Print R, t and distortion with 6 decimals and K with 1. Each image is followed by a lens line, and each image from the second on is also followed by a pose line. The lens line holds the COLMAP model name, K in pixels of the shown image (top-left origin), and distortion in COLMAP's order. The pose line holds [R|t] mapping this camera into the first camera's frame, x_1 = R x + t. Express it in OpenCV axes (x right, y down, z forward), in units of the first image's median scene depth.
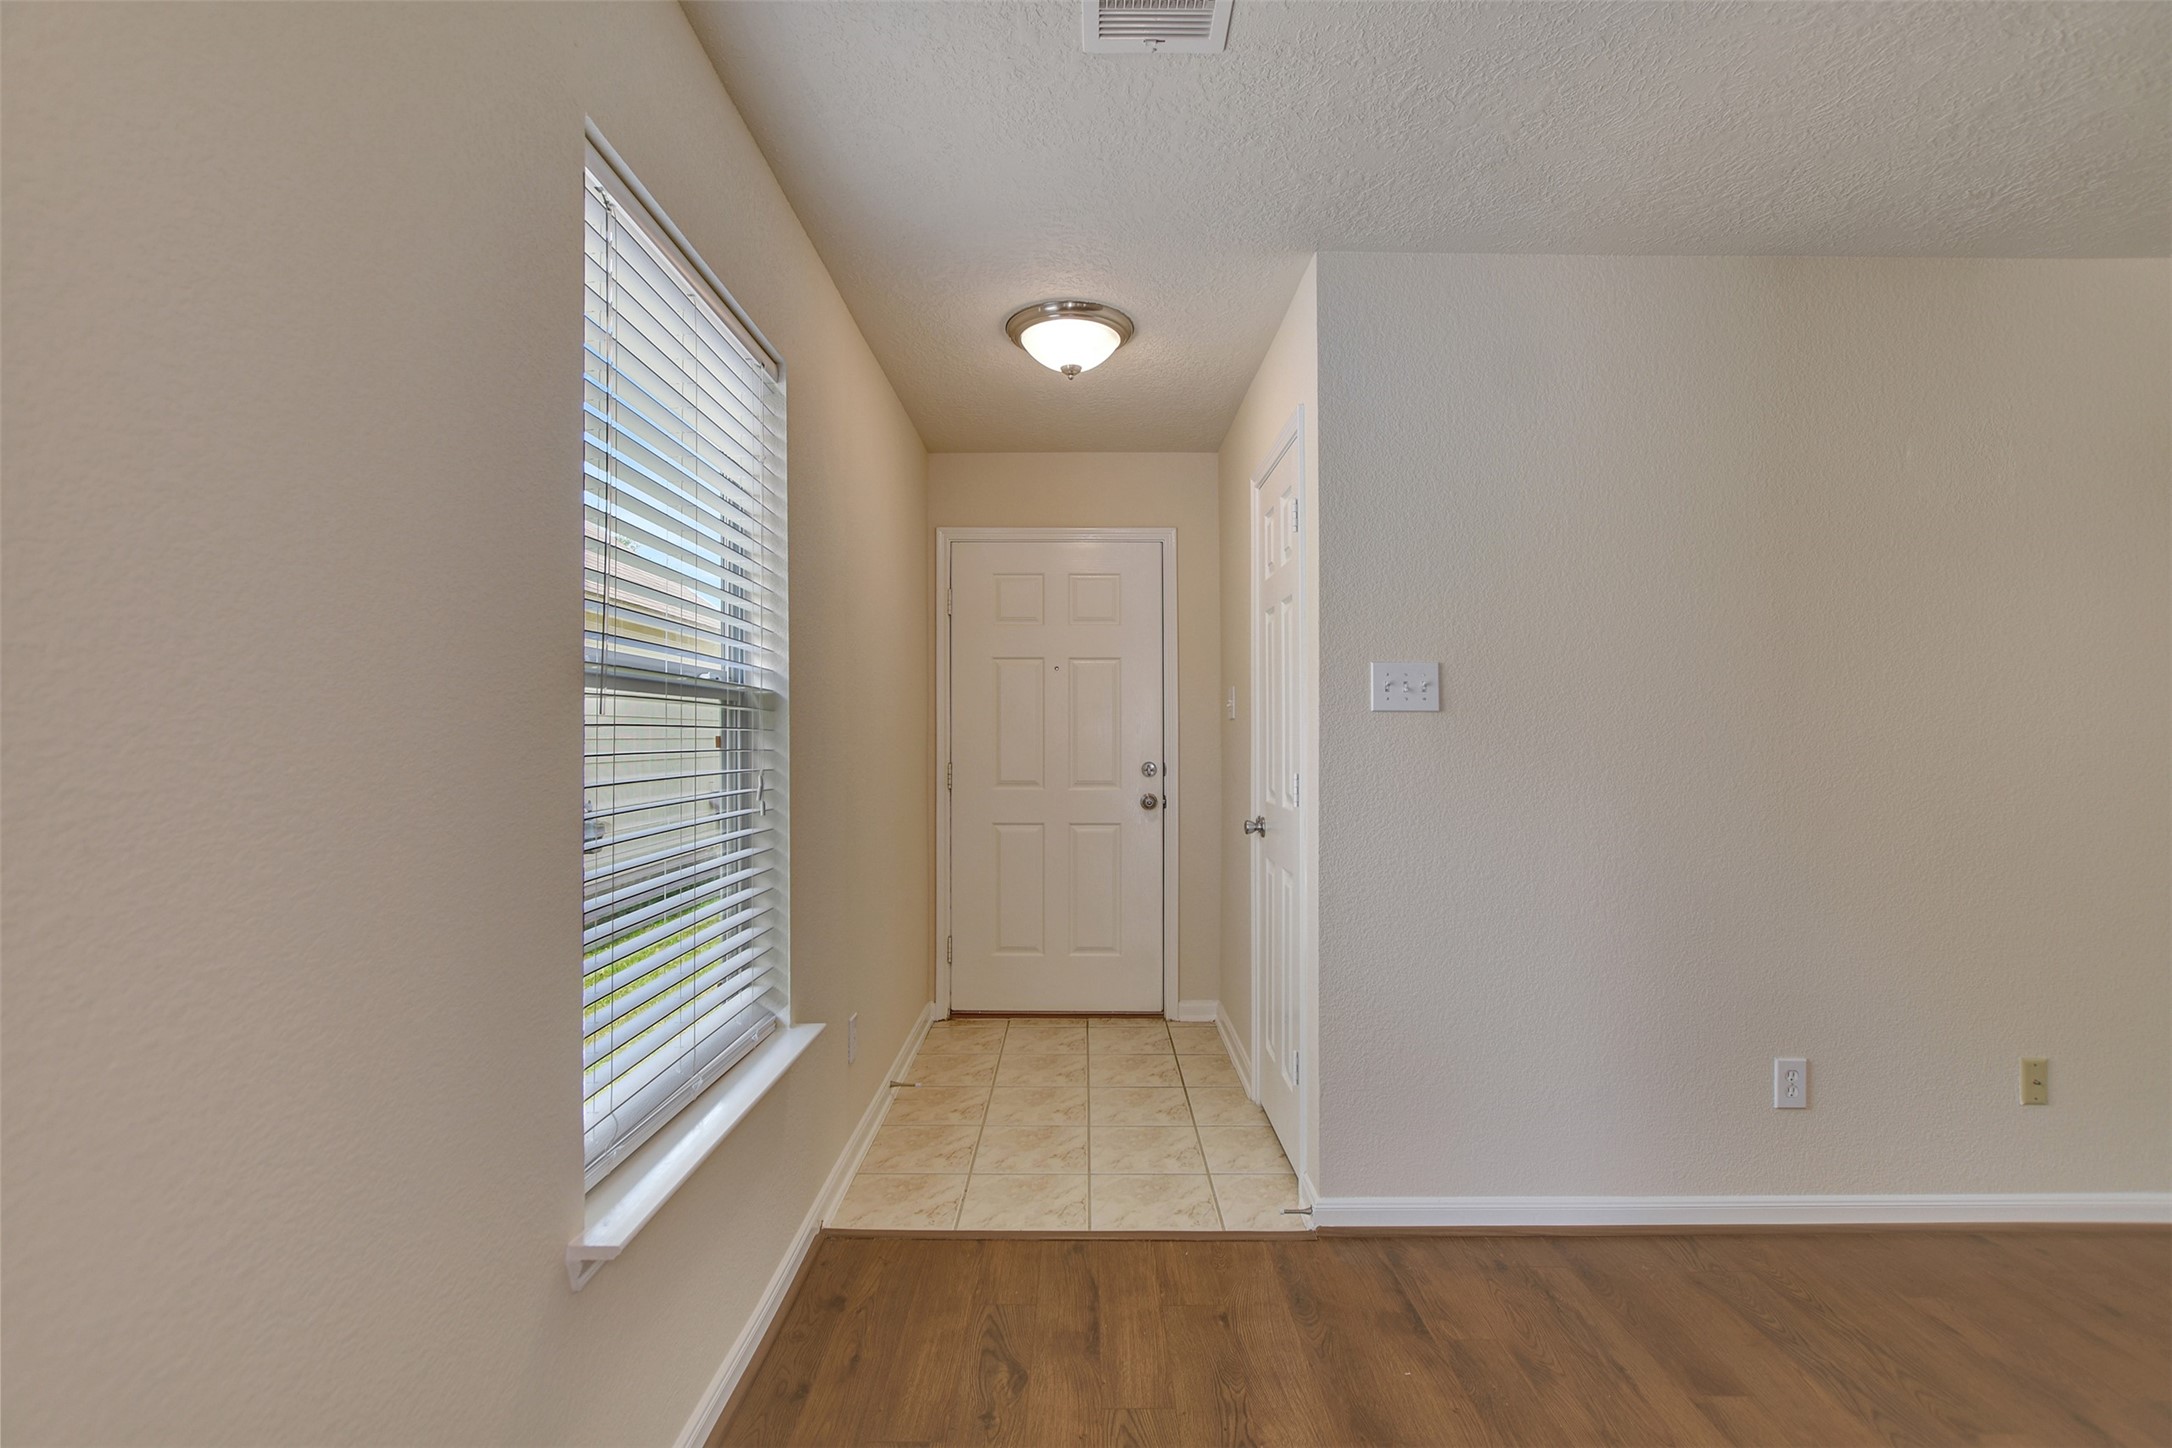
lens RADIAL K [[968.5, 0, 1083.0], [0, 968.5, 716.0], [0, 0, 1]] dist [-0.024614, 0.010502]
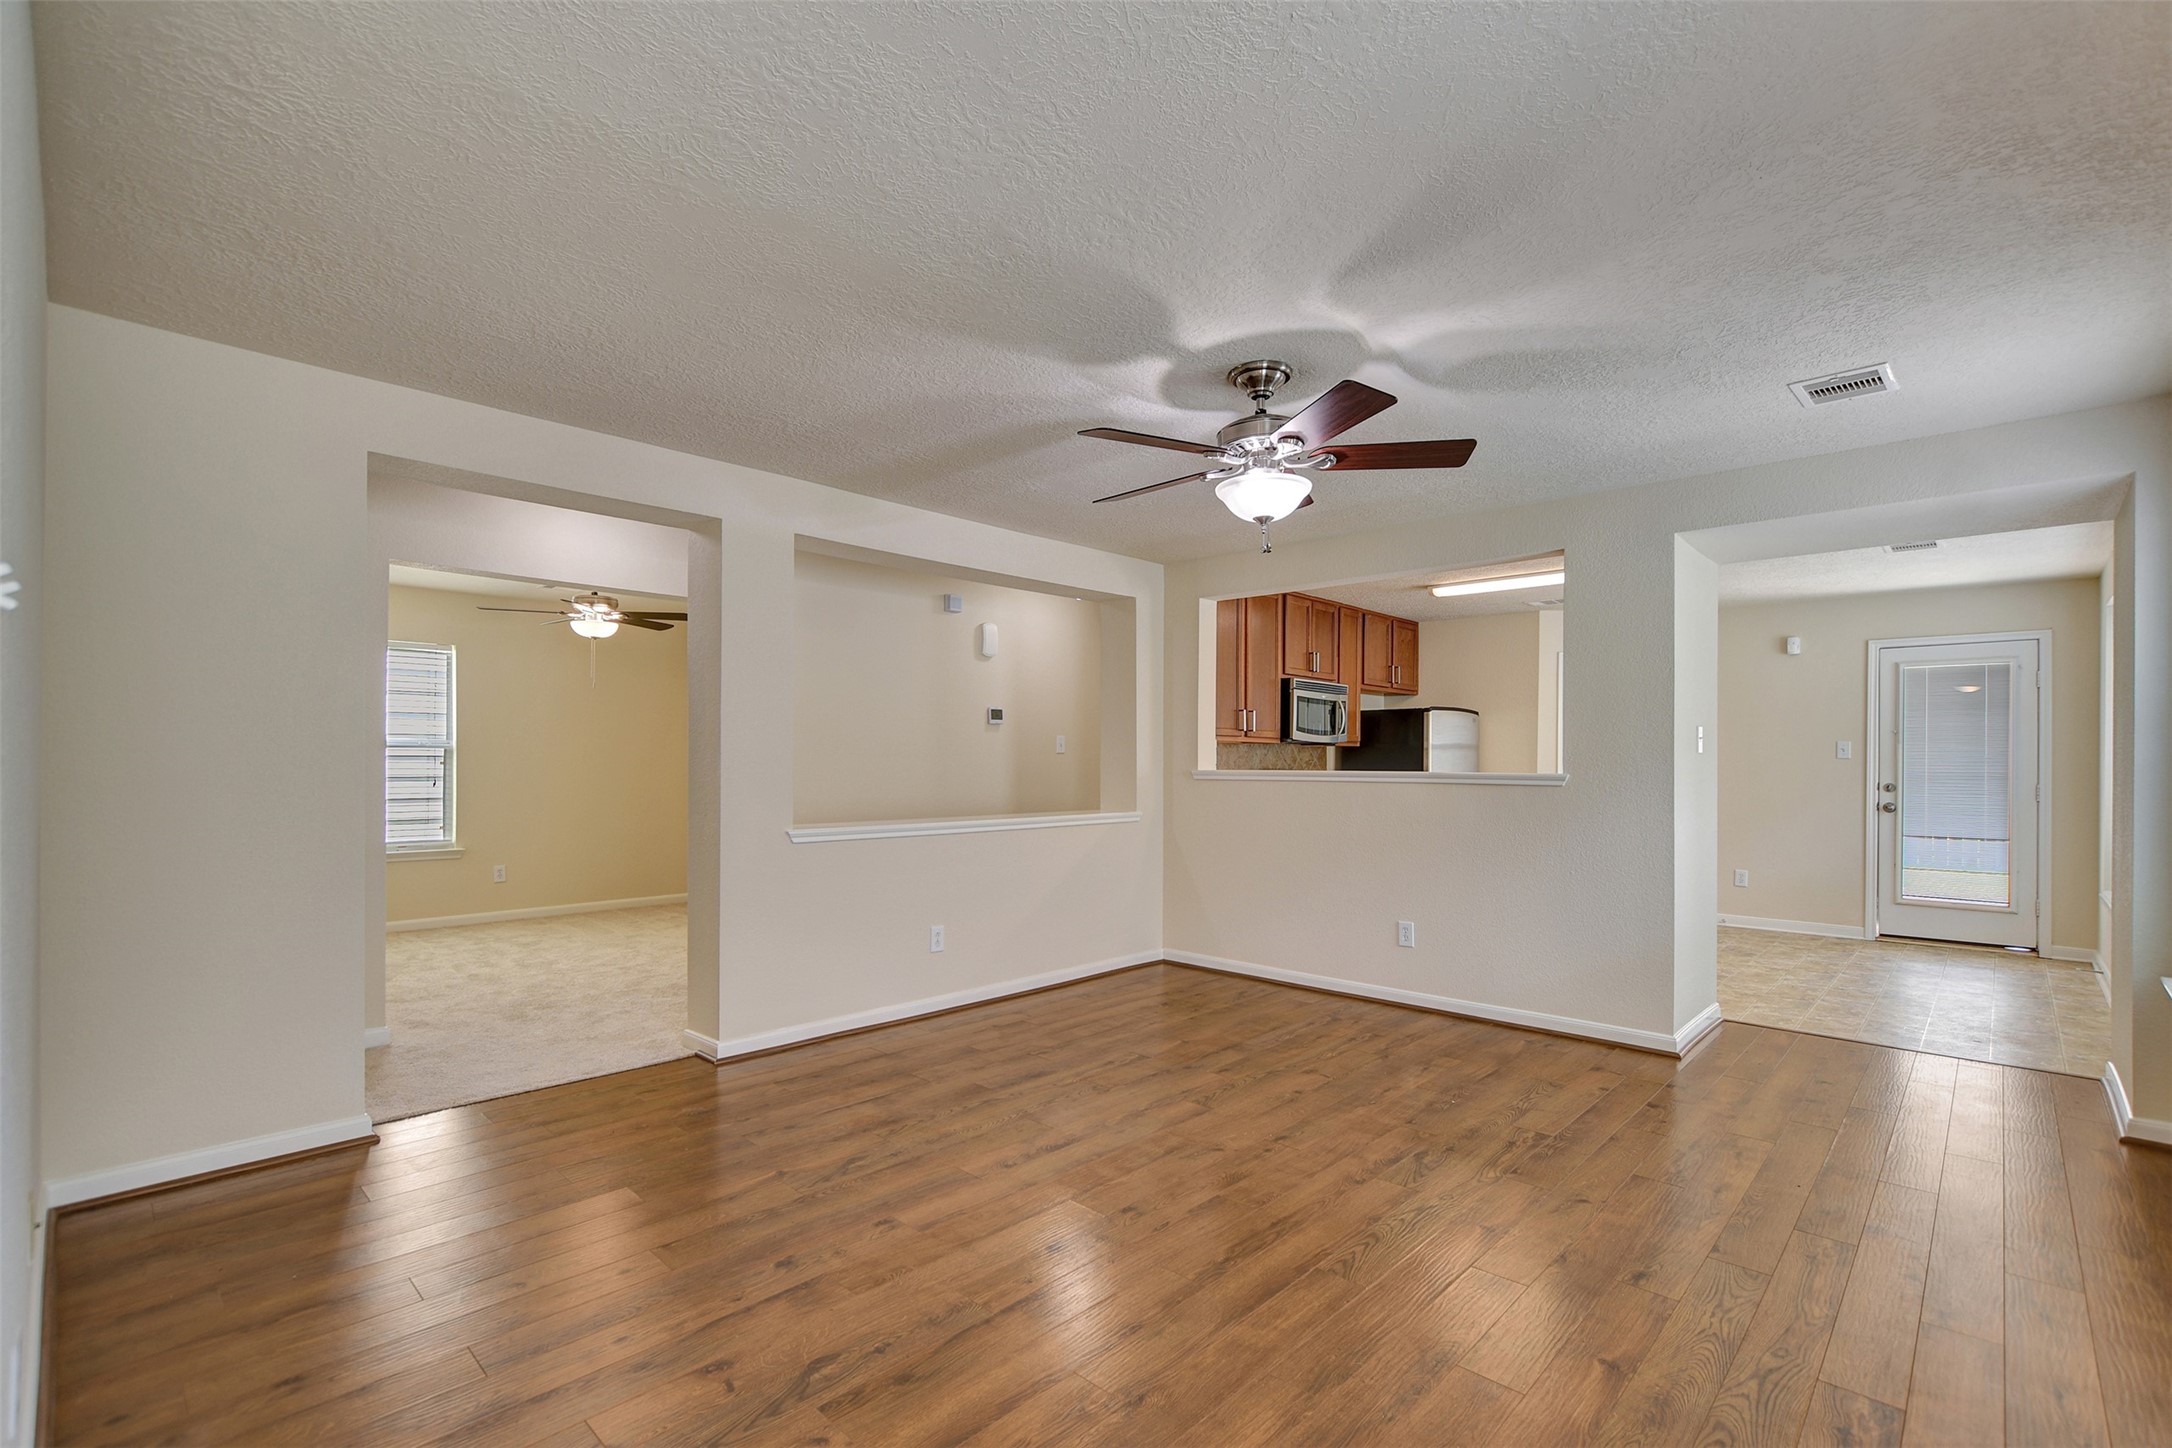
lens RADIAL K [[971.3, 0, 1079.9], [0, 971.3, 759.1], [0, 0, 1]] dist [-0.014726, 0.005110]
pose [[-0.723231, -0.006528, 0.690575, -0.084287], [-0.022294, 0.999655, -0.013898, 0.014033], [-0.690246, -0.025447, -0.723127, 0.880850]]
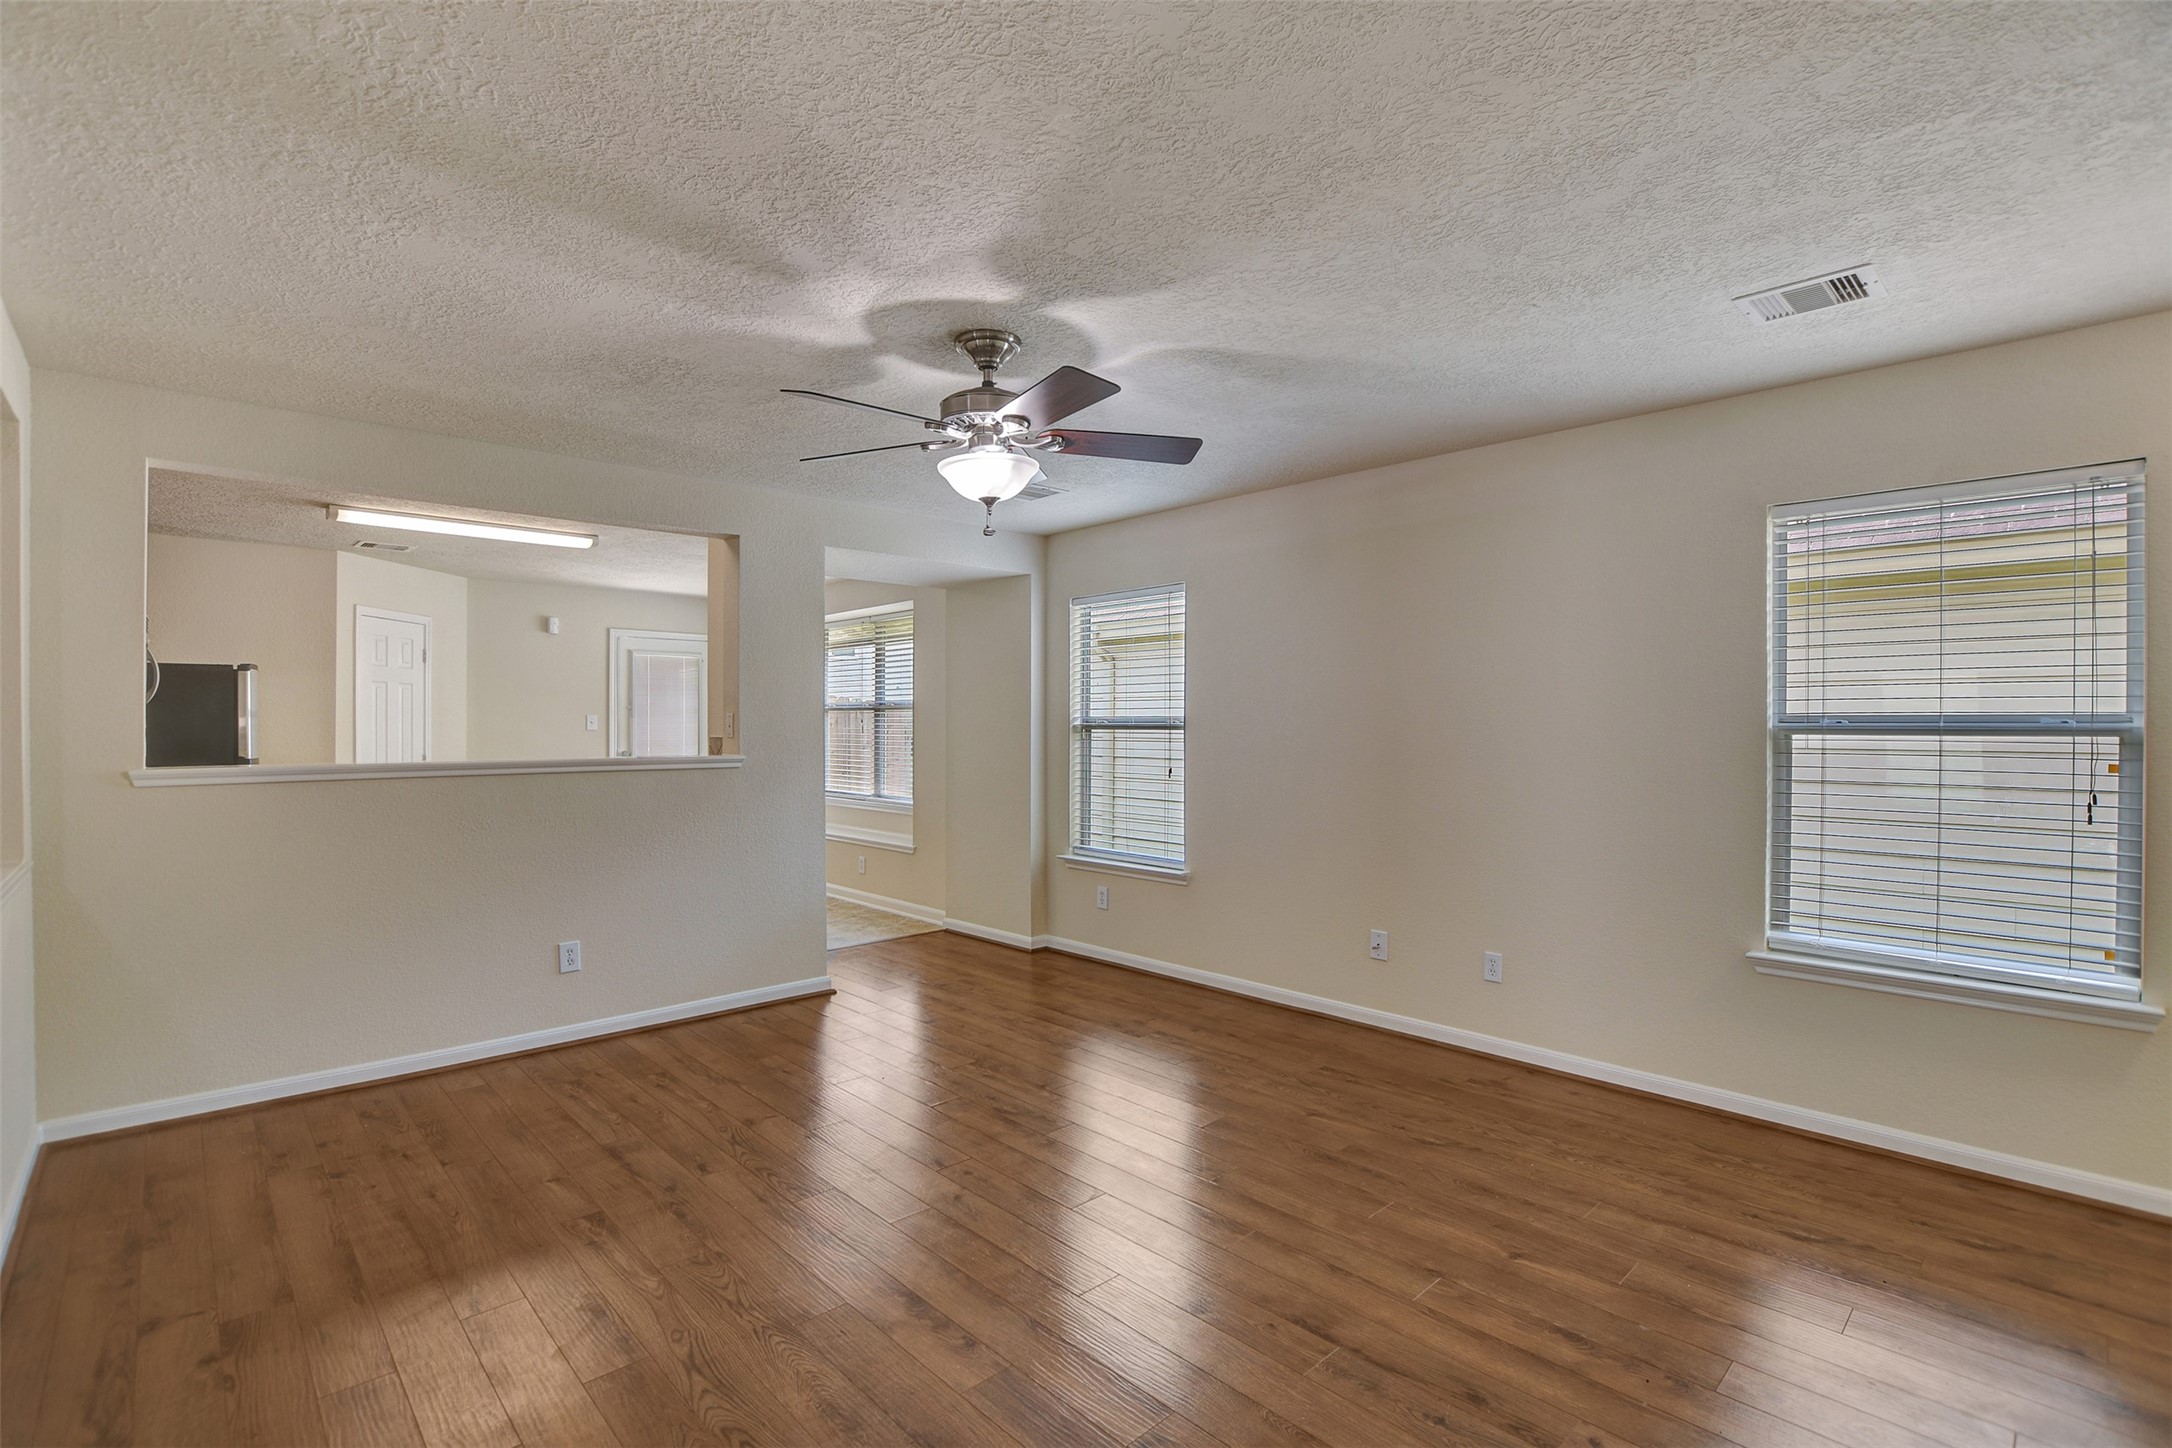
lens RADIAL K [[983.7, 0, 1077.5], [0, 983.7, 729.7], [0, 0, 1]] dist [-0.036613, 0.006921]
pose [[-0.727284, -0.000628, -0.686337, 1.196433], [0.010634, 0.999869, -0.012183, -0.019595], [0.686255, -0.016159, -0.727182, 0.762983]]
